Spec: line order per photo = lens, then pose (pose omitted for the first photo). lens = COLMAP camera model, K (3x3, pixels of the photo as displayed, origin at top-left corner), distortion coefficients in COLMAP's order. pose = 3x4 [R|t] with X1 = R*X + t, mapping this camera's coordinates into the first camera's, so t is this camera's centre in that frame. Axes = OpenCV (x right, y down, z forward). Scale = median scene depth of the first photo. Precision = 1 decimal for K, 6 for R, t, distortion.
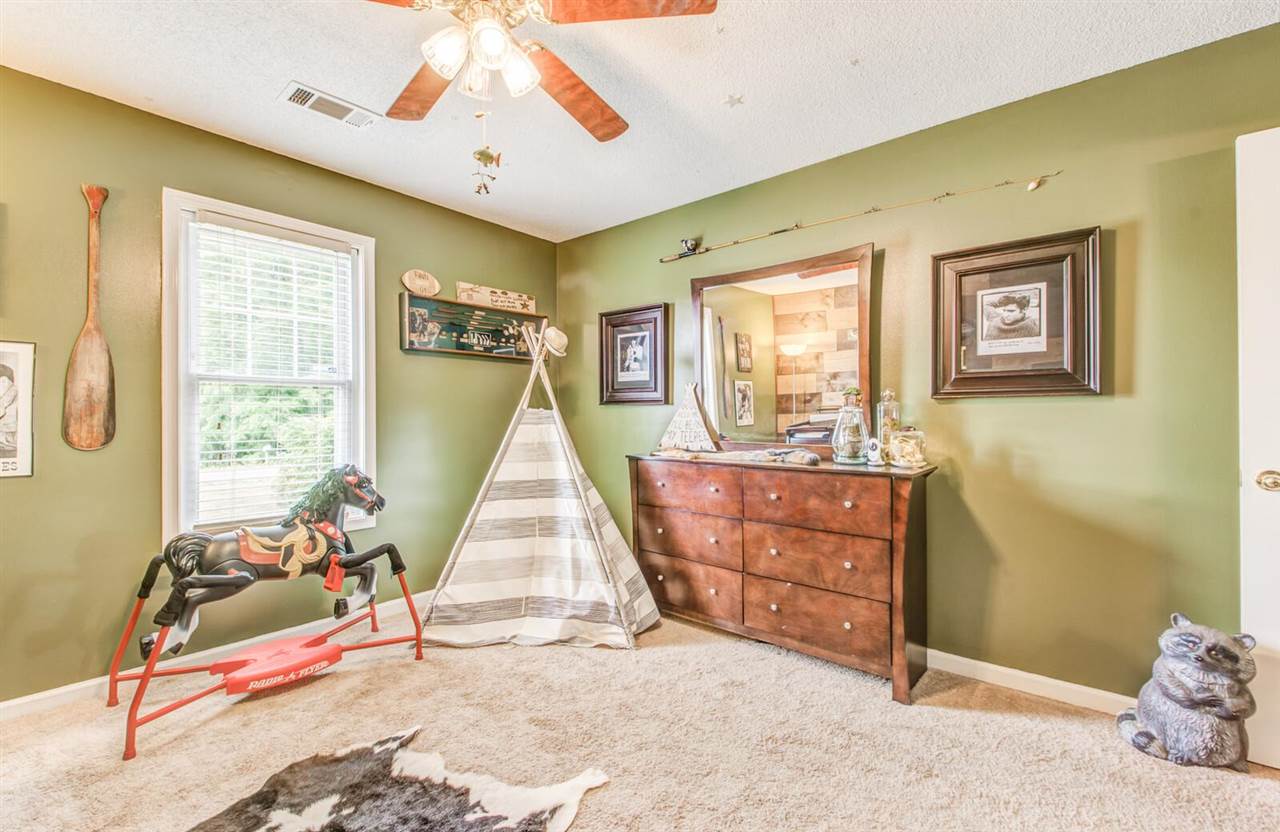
lens RADIAL K [[559.1, 0, 640.0], [0, 559.1, 416.0], [0, 0, 1]] dist [0.017741, -0.020657]
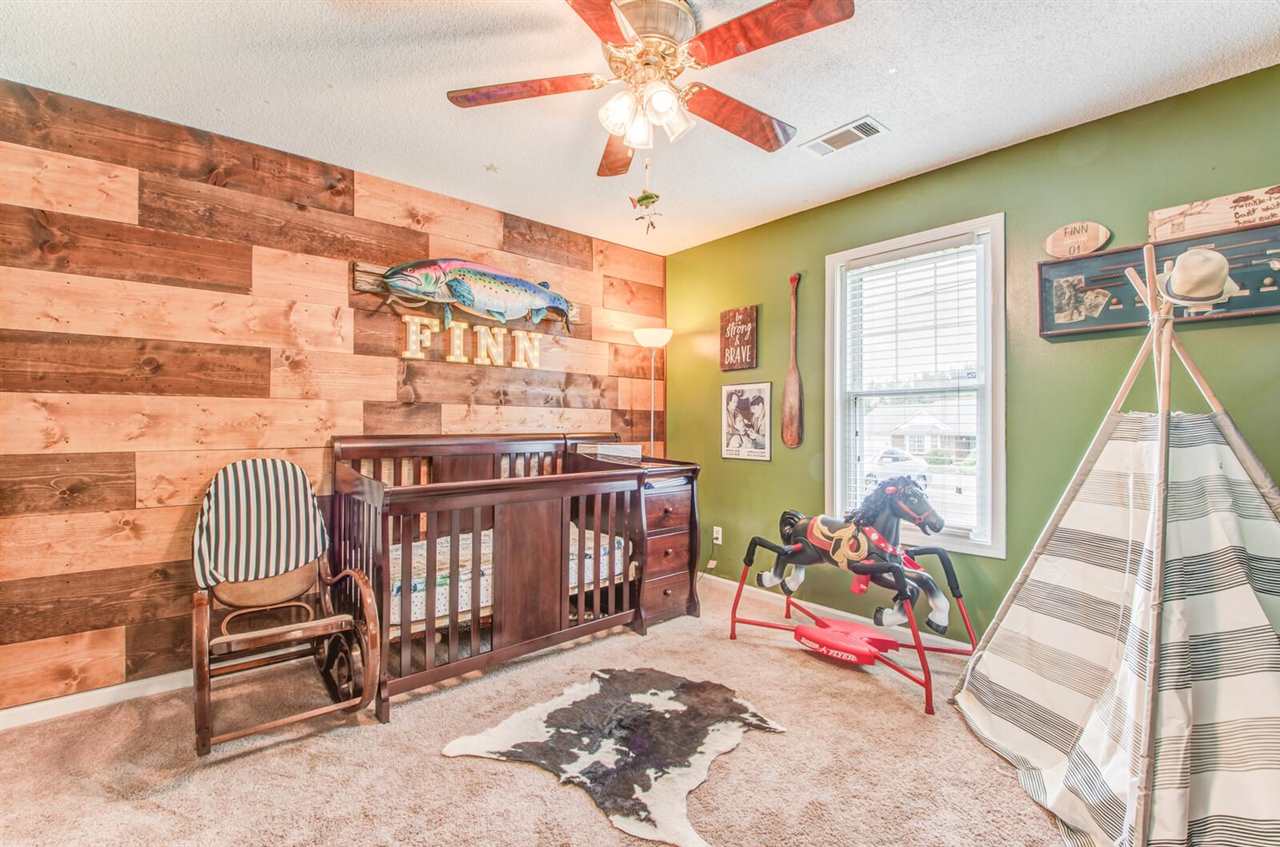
lens RADIAL K [[564.5, 0, 632.2], [0, 564.5, 424.1], [0, 0, 1]] dist [0.002295, -0.014223]
pose [[-0.170107, -0.001152, -0.985425, 0.585693], [0.001161, 0.999998, -0.001370, -0.001799], [0.985425, -0.001377, -0.170105, 0.793243]]
